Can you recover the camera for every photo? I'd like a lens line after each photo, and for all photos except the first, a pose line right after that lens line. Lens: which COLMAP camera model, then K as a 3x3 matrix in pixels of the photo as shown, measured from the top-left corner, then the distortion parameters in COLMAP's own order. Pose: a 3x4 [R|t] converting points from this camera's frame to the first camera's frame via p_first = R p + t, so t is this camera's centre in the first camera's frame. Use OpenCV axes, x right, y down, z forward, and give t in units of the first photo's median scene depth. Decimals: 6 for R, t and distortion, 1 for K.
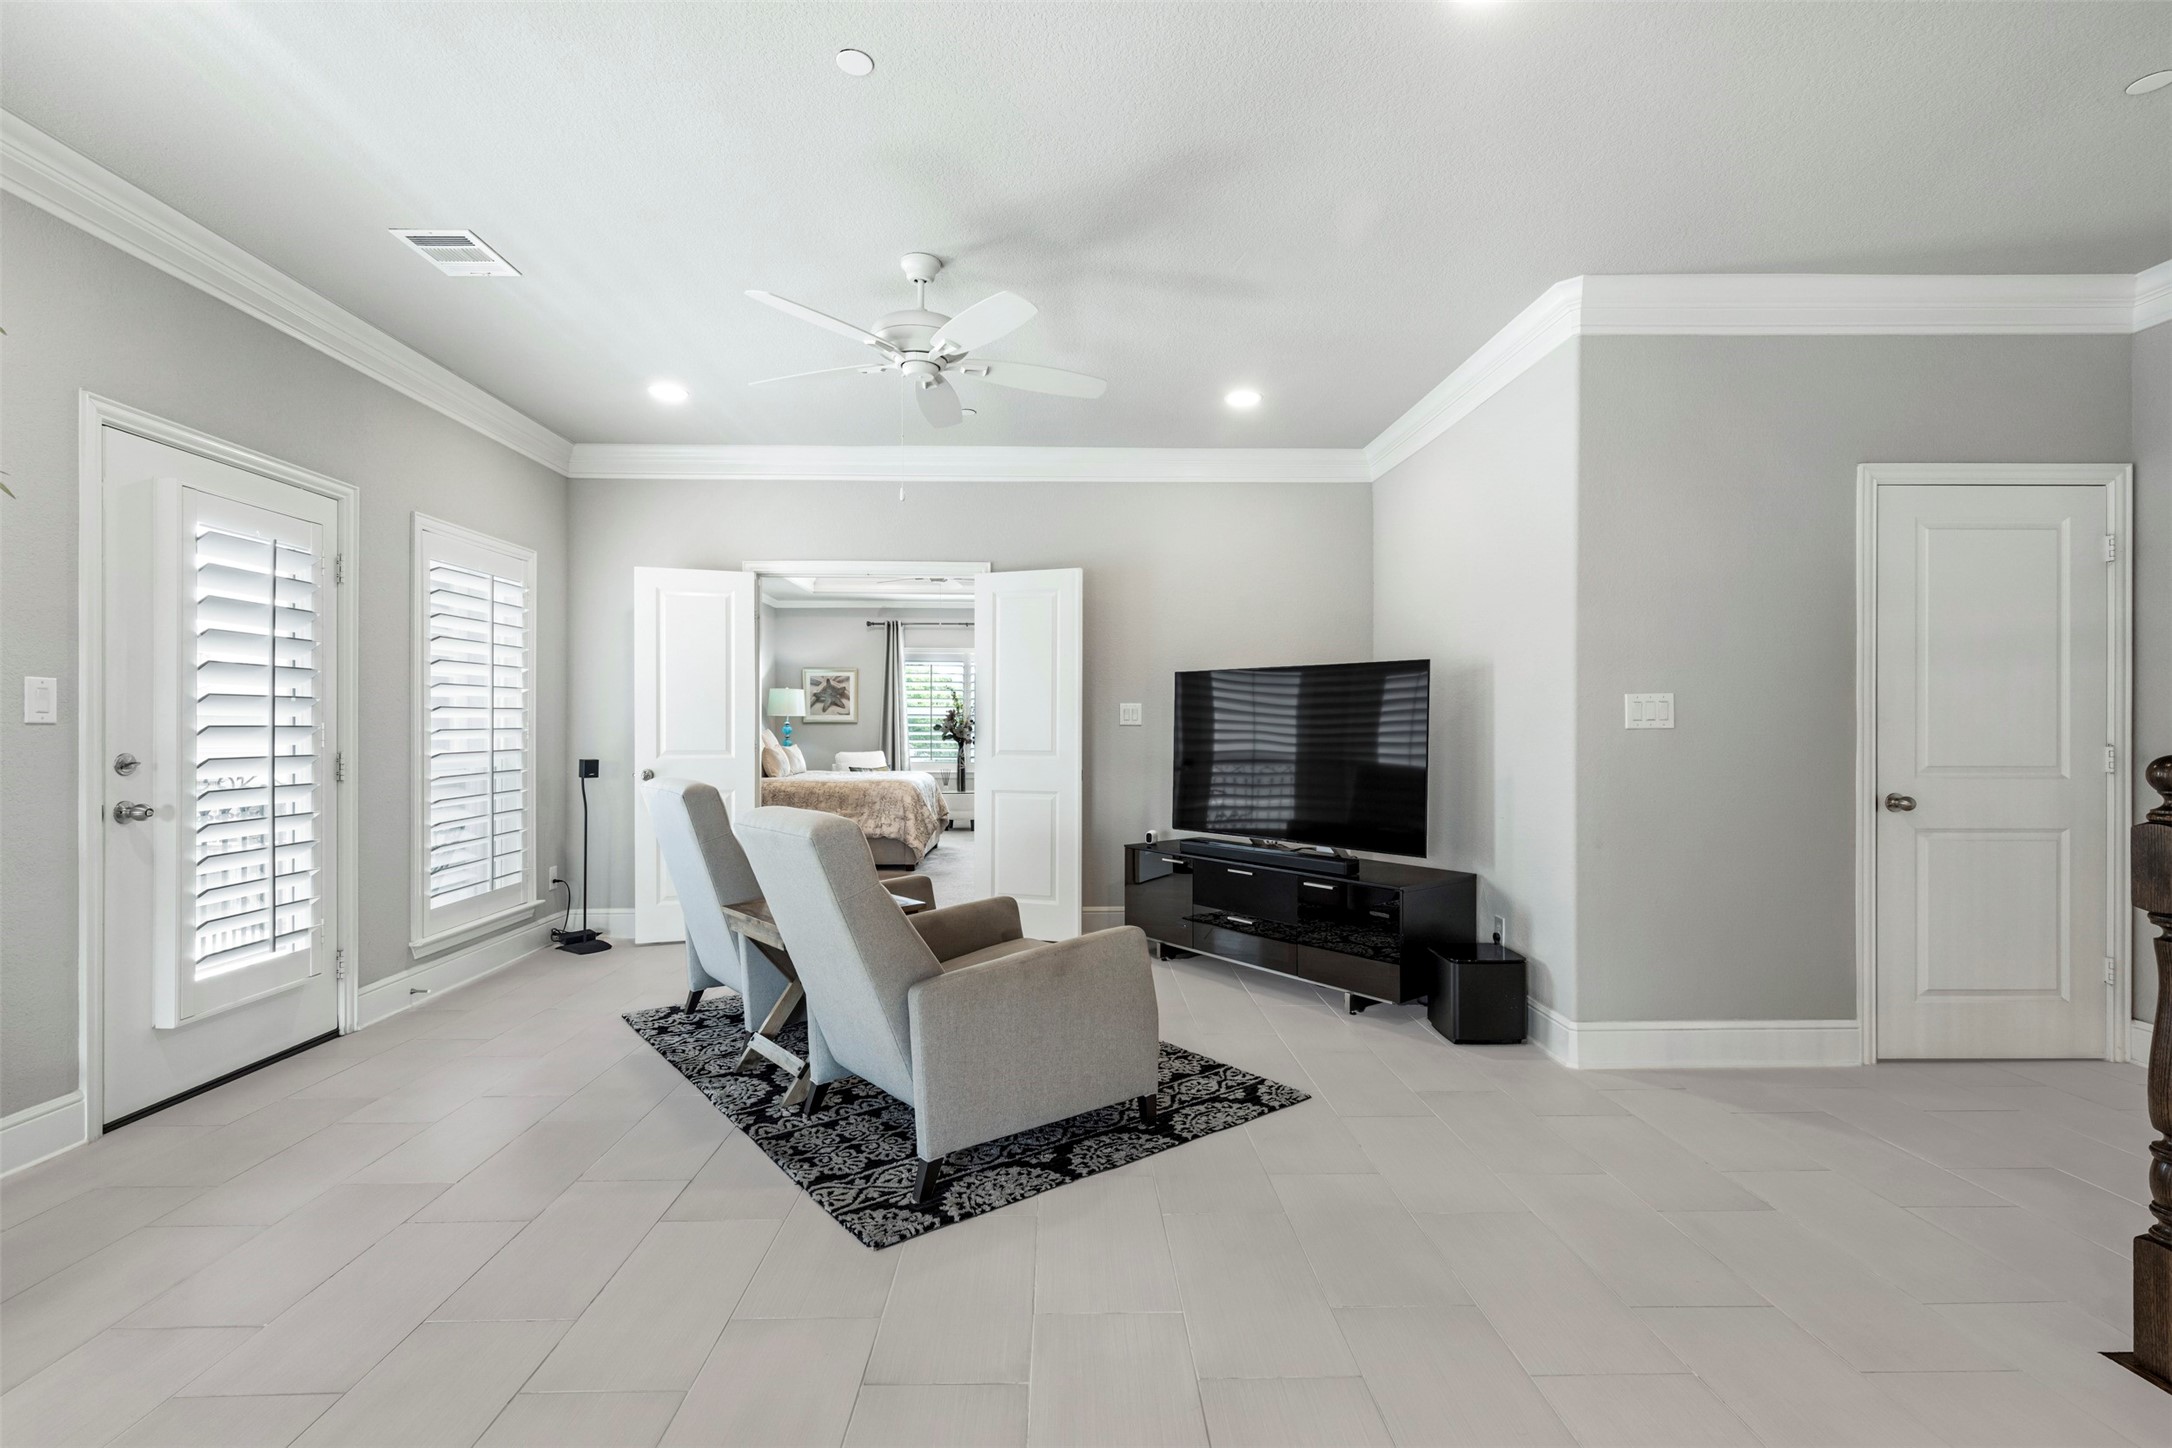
lens RADIAL K [[990.3, 0, 1080.1], [0, 990.3, 732.0], [0, 0, 1]] dist [0.005946, -0.000145]
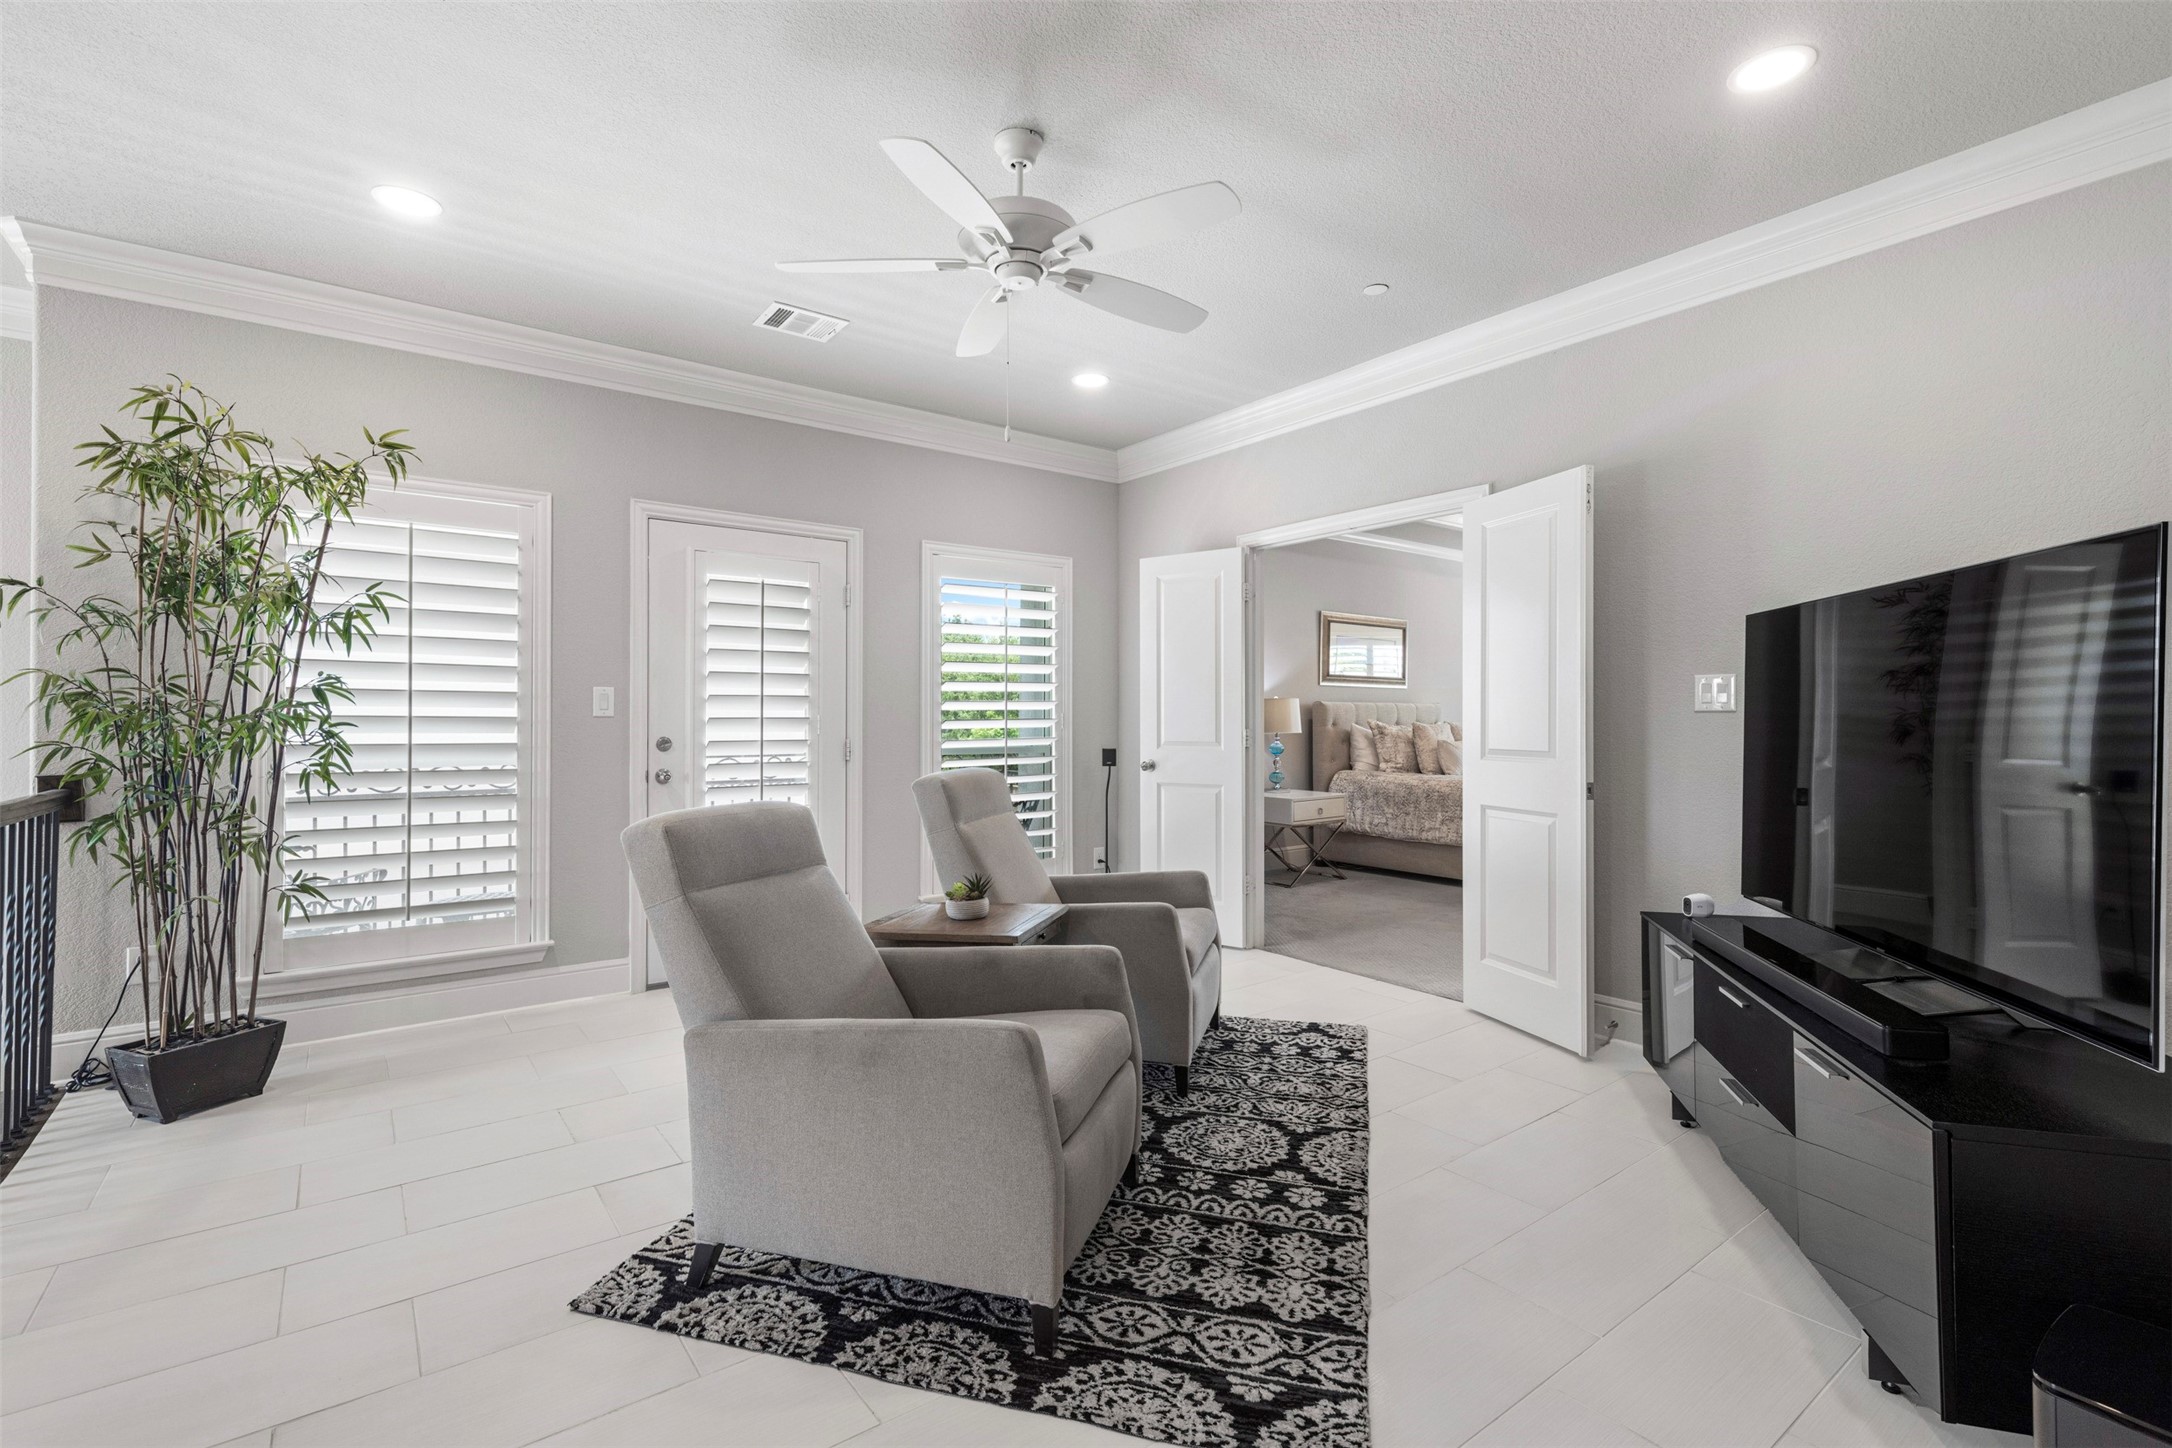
lens RADIAL K [[990.3, 0, 1083.1], [0, 990.3, 710.2], [0, 0, 1]] dist [0.005946, -0.000145]
pose [[0.572883, -0.011136, -0.819561, 0.559091], [-0.001067, 0.999897, -0.014333, 0.002598], [0.819636, 0.009085, 0.572812, 0.616785]]
